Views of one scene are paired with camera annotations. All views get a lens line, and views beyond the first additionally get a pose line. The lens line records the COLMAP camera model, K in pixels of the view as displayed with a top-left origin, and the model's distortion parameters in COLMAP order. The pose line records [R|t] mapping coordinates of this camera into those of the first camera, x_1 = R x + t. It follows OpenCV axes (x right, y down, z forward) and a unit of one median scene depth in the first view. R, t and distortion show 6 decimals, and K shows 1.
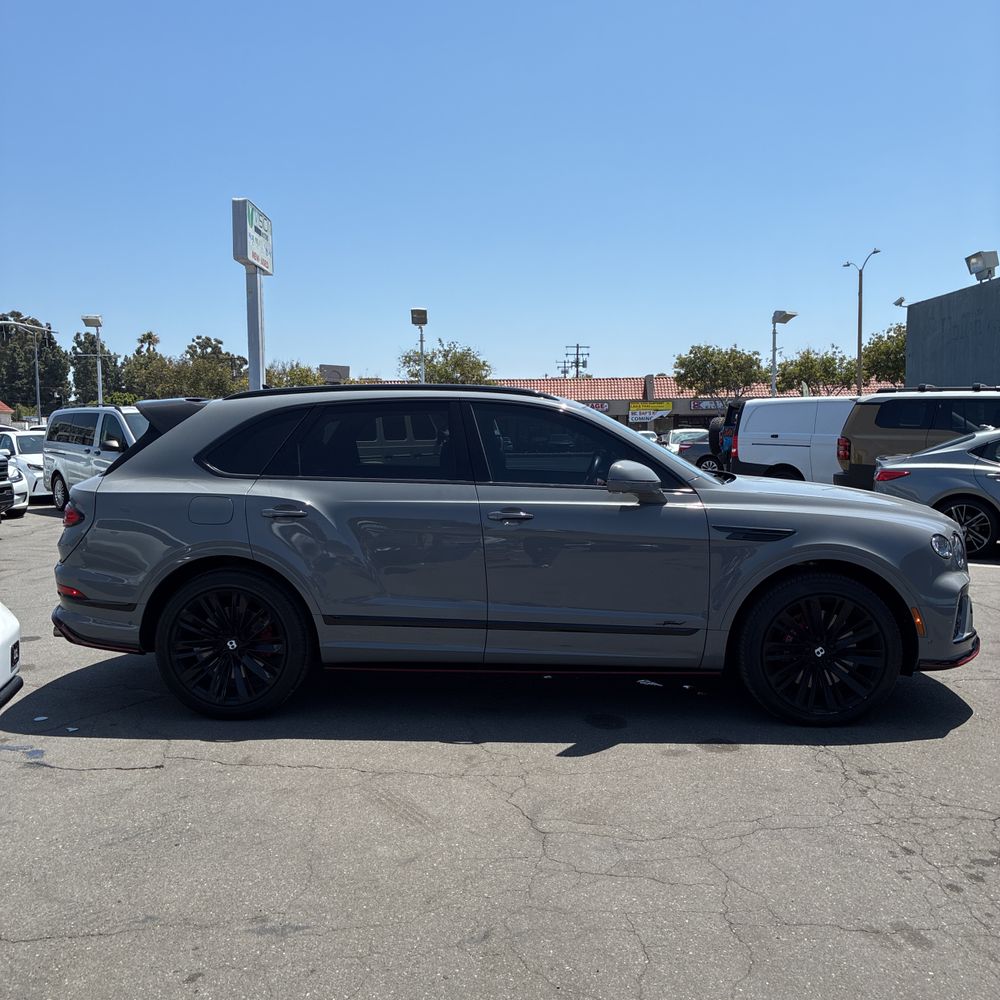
lens RADIAL K [[1027.0, 0, 495.7], [0, 1027.0, 471.4], [0, 0, 1]] dist [0.010465, 0.007570]
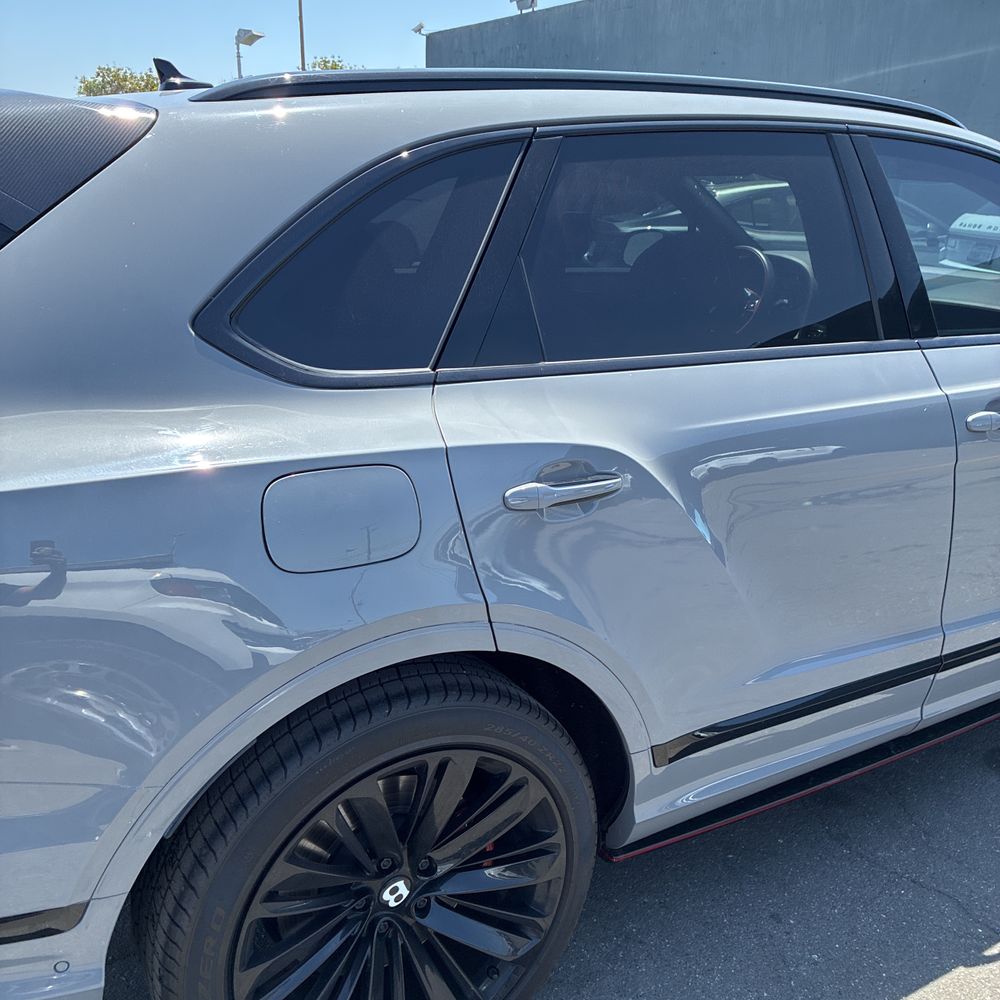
lens RADIAL K [[1007.0, 0, 505.7], [0, 1007.0, 476.7], [0, 0, 1]] dist [0.100091, -0.147647]
pose [[0.830785, -0.147667, 0.536647, -0.382521], [0.009918, 0.967939, 0.250990, -0.041602], [-0.556504, -0.203197, 0.805614, 0.745272]]
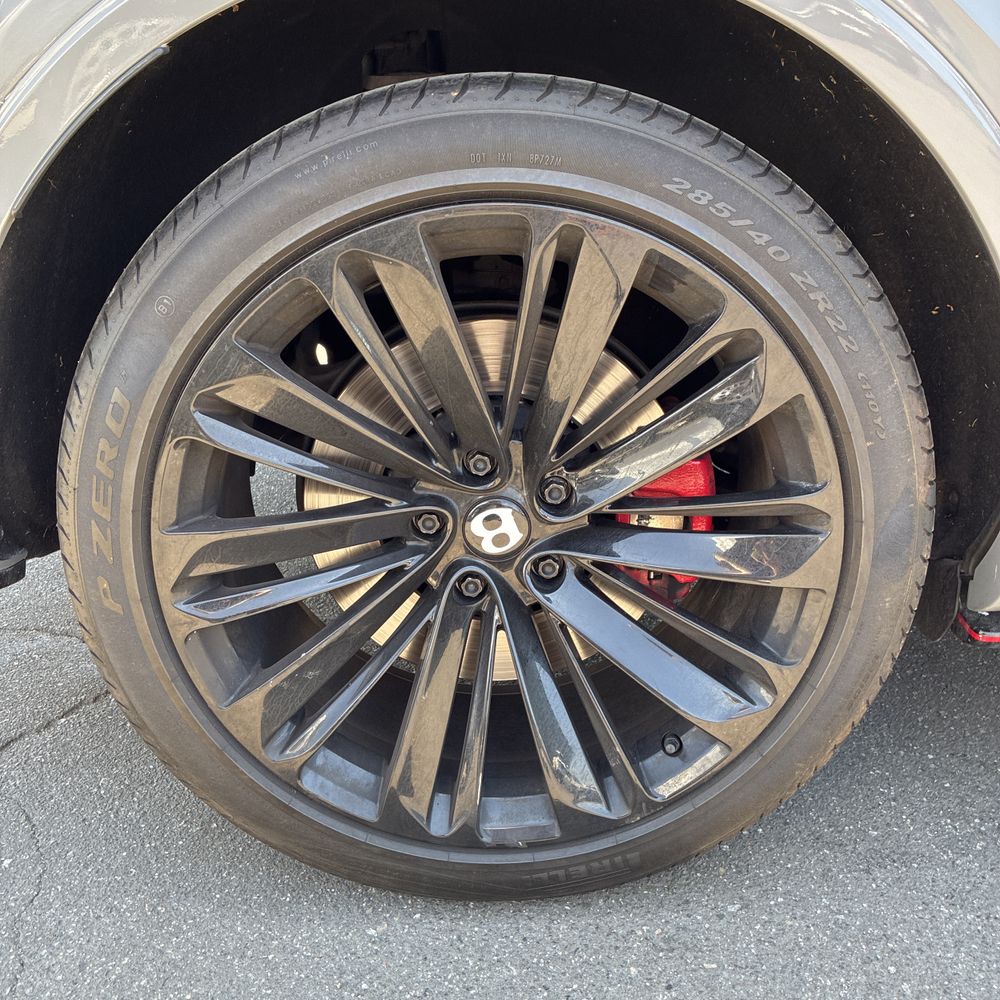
lens RADIAL K [[1051.5, 0, 501.0], [0, 1051.5, 499.1], [0, 0, 1]] dist [0.015269, 0.008844]
pose [[0.998093, -0.019429, 0.058592, -0.266394], [0.001346, 0.955797, 0.294023, 0.109316], [-0.061715, -0.293384, 0.954001, 0.826016]]
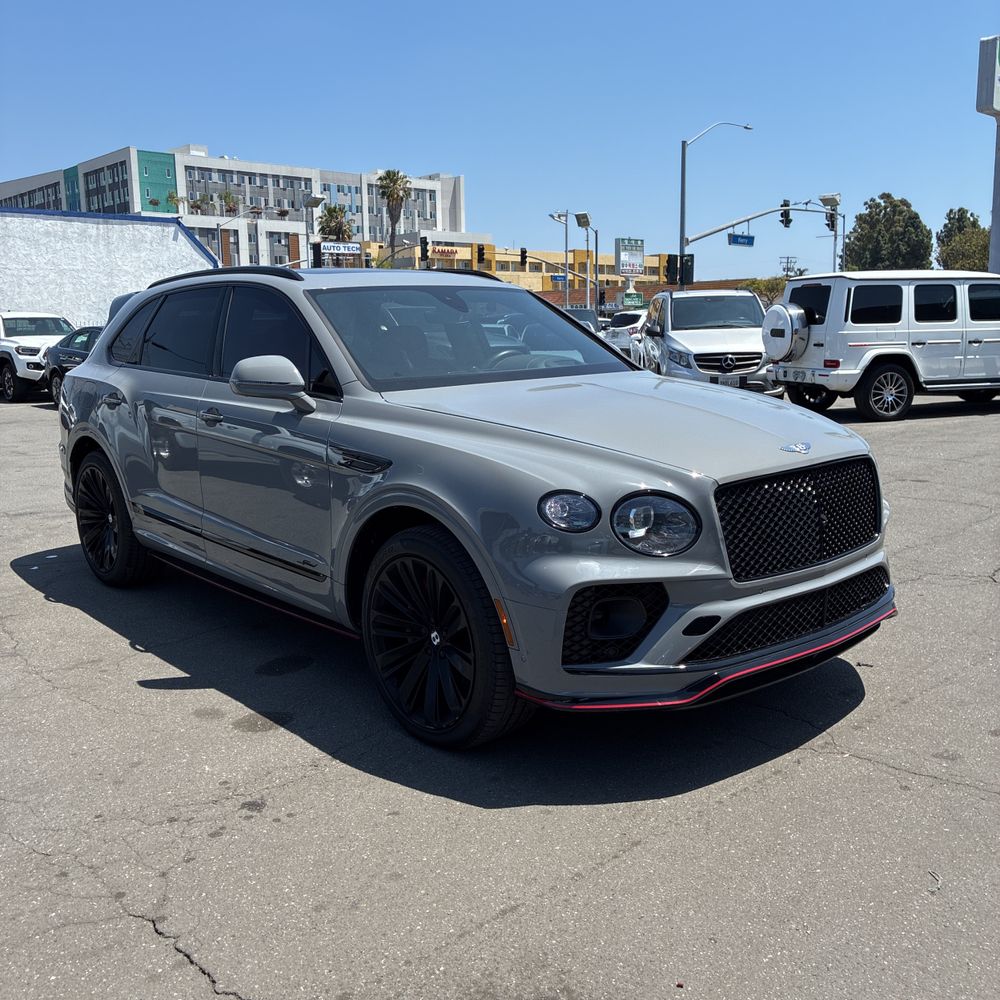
lens RADIAL K [[1027.7, 0, 515.6], [0, 1027.7, 485.1], [0, 0, 1]] dist [0.018590, 0.005430]
pose [[0.695957, 0.109114, -0.709745, 0.815946], [-0.018801, 0.990818, 0.133890, -0.020922], [0.717837, -0.079838, 0.691618, 0.553388]]
